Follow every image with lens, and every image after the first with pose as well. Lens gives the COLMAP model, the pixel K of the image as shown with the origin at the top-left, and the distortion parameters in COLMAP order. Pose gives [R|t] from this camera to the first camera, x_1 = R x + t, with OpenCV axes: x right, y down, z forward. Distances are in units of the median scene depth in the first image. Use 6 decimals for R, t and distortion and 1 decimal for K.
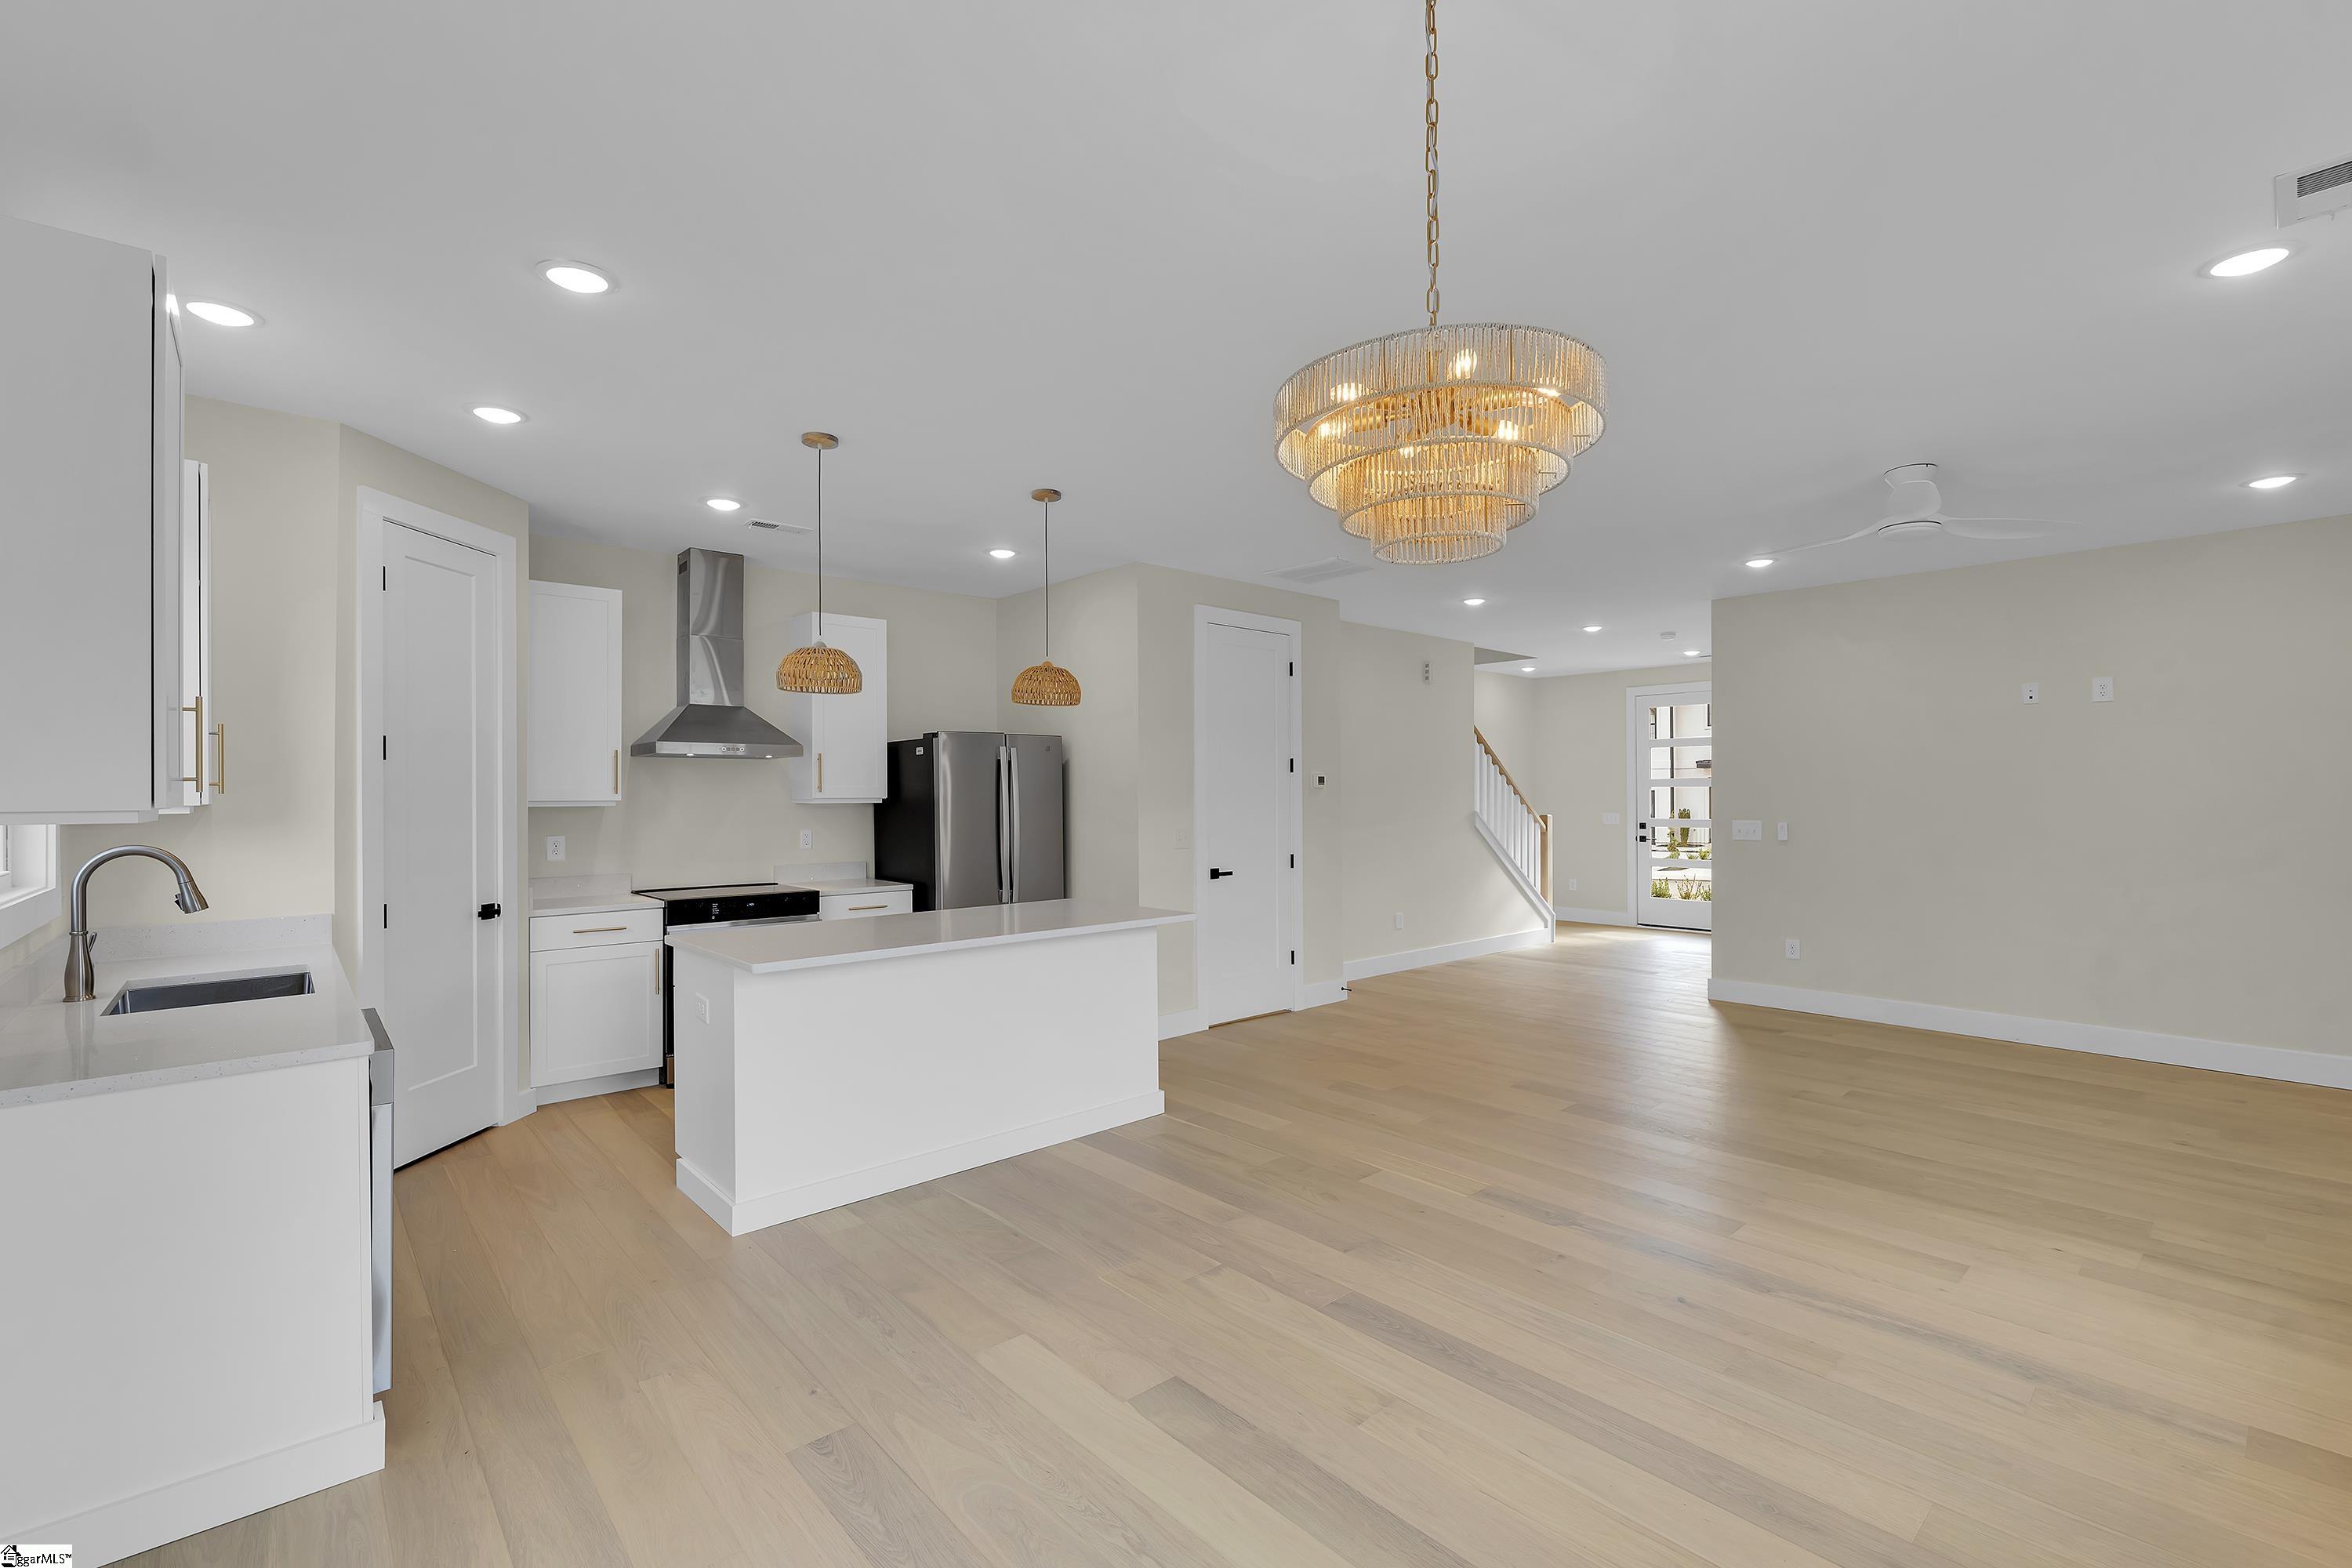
lens RADIAL K [[1043.2, 0, 1172.9], [0, 1043.2, 786.4], [0, 0, 1]] dist [-0.005689, -0.000985]
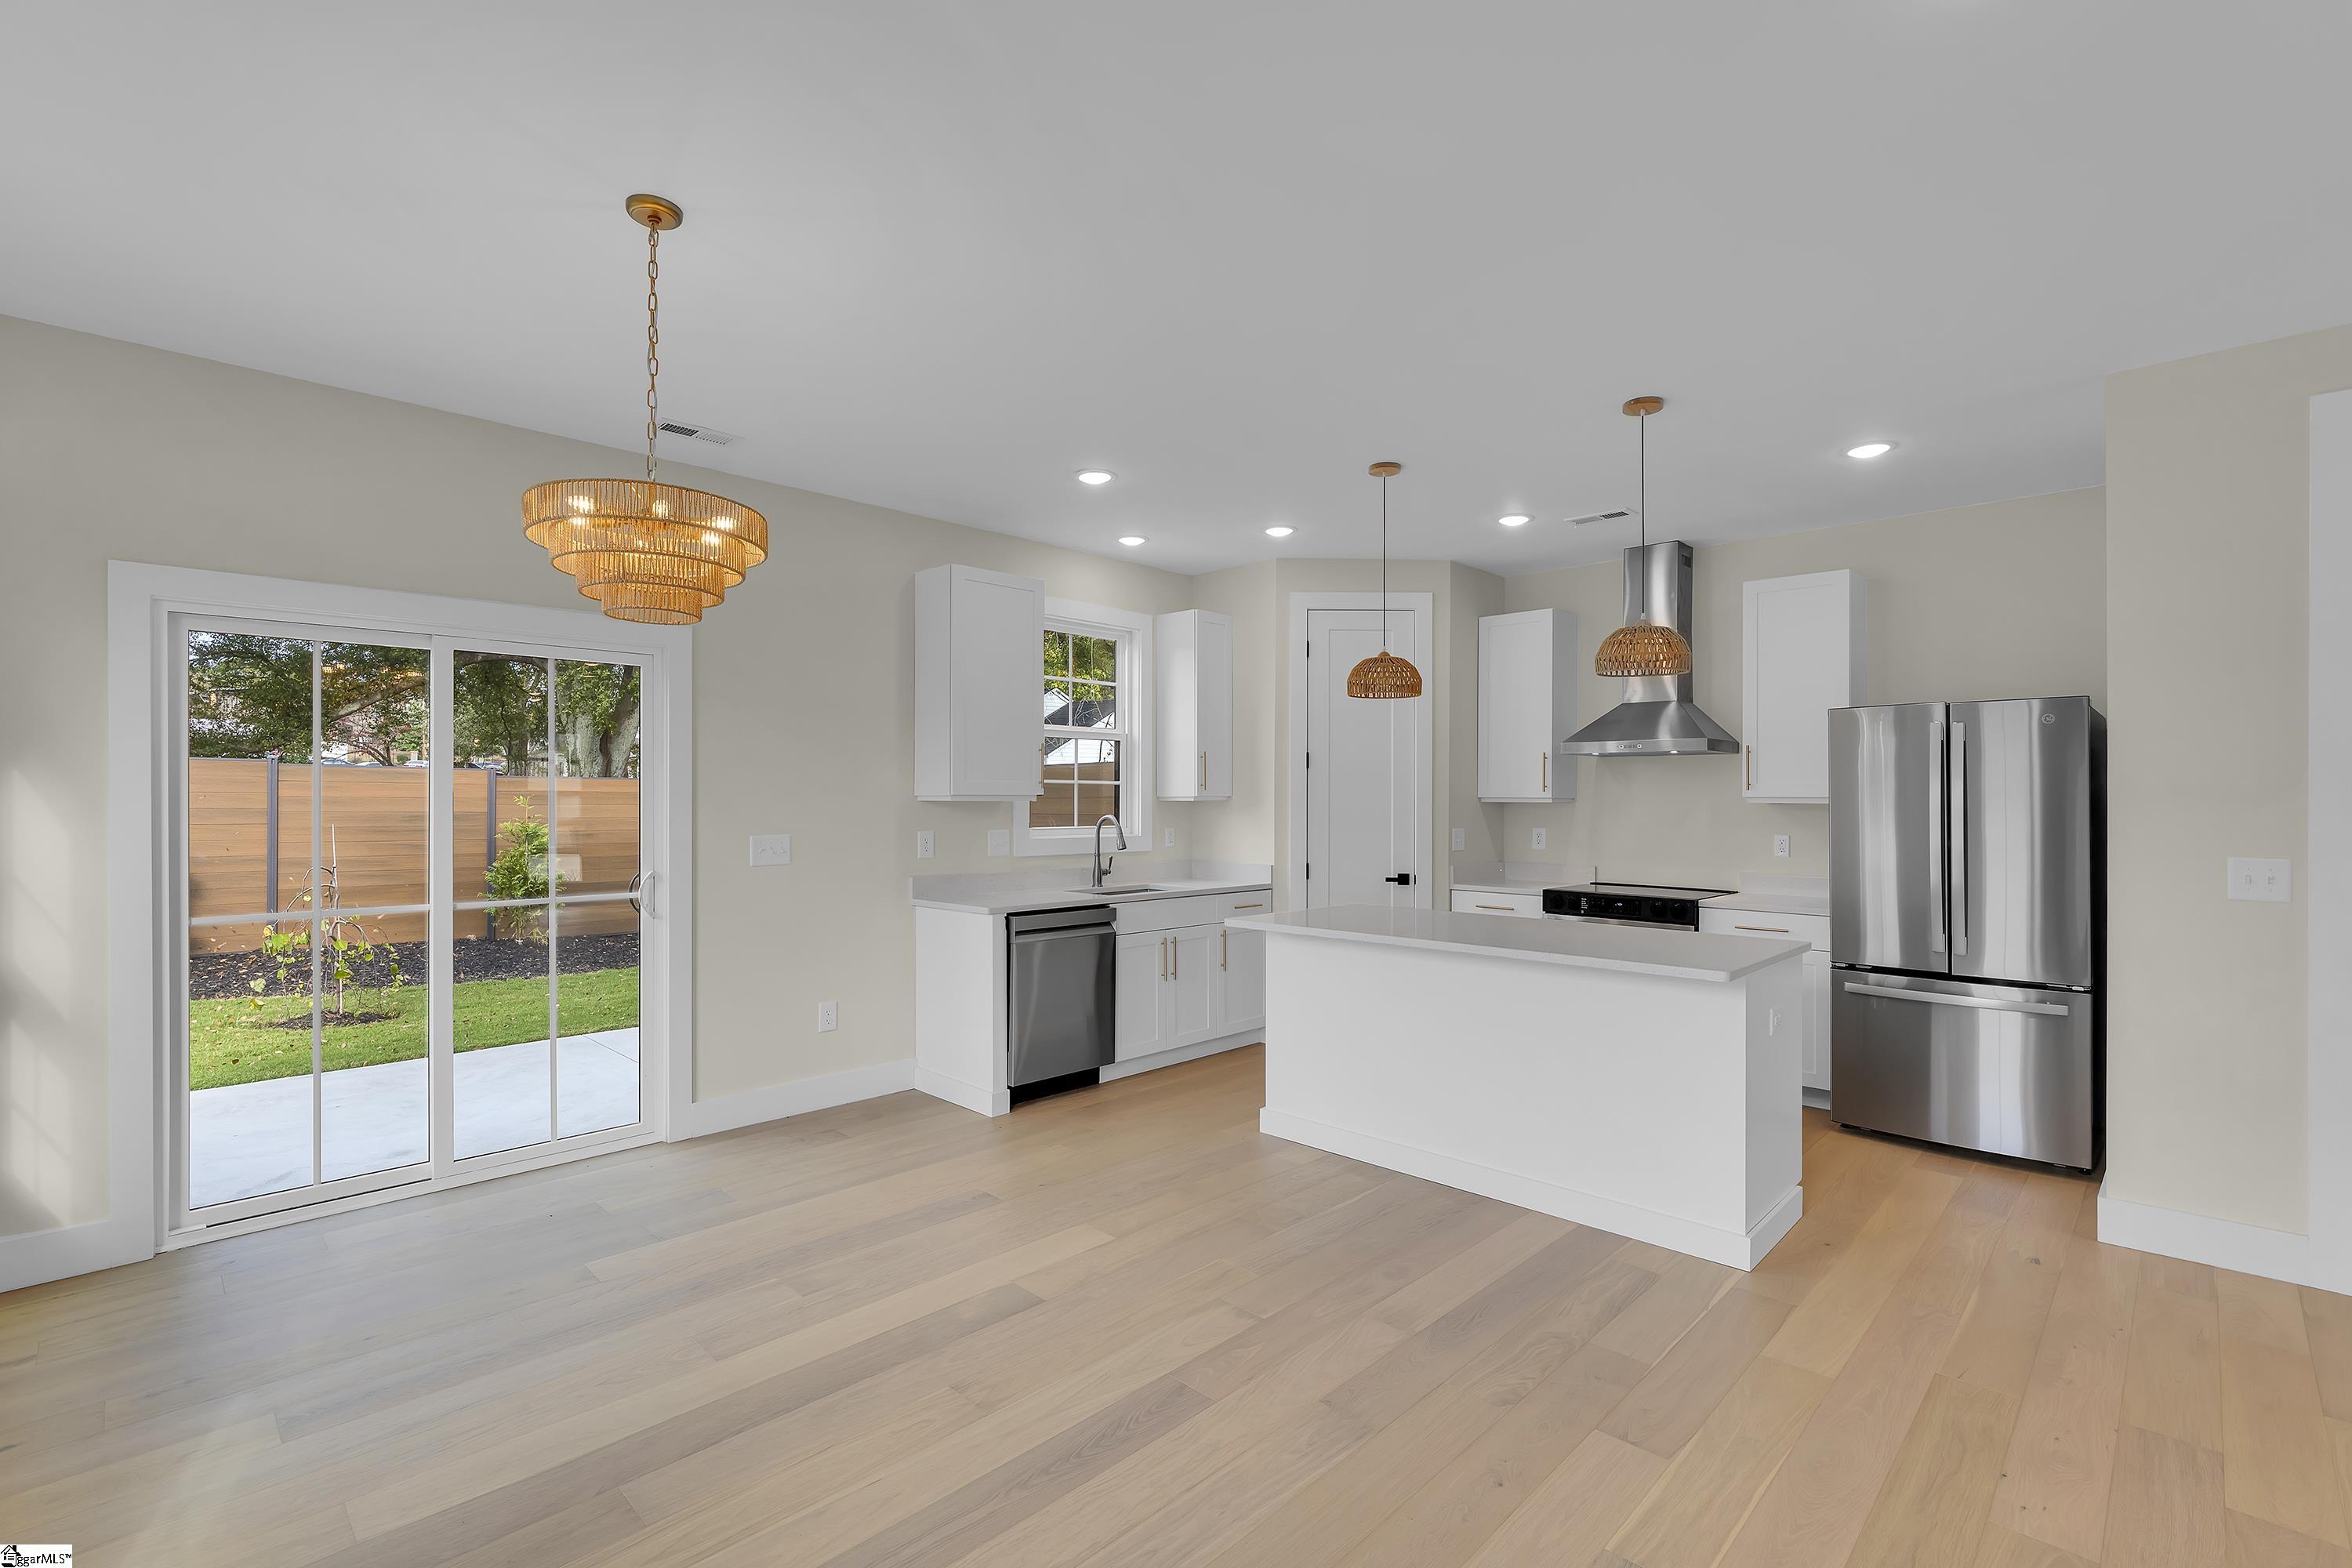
lens RADIAL K [[1043.2, 0, 1177.7], [0, 1043.2, 795.1], [0, 0, 1]] dist [-0.005689, -0.000985]
pose [[0.056024, 0.002489, -0.998426, 0.731697], [0.005664, 0.999980, 0.002811, 0.006342], [0.998413, -0.005813, 0.056009, 0.690709]]
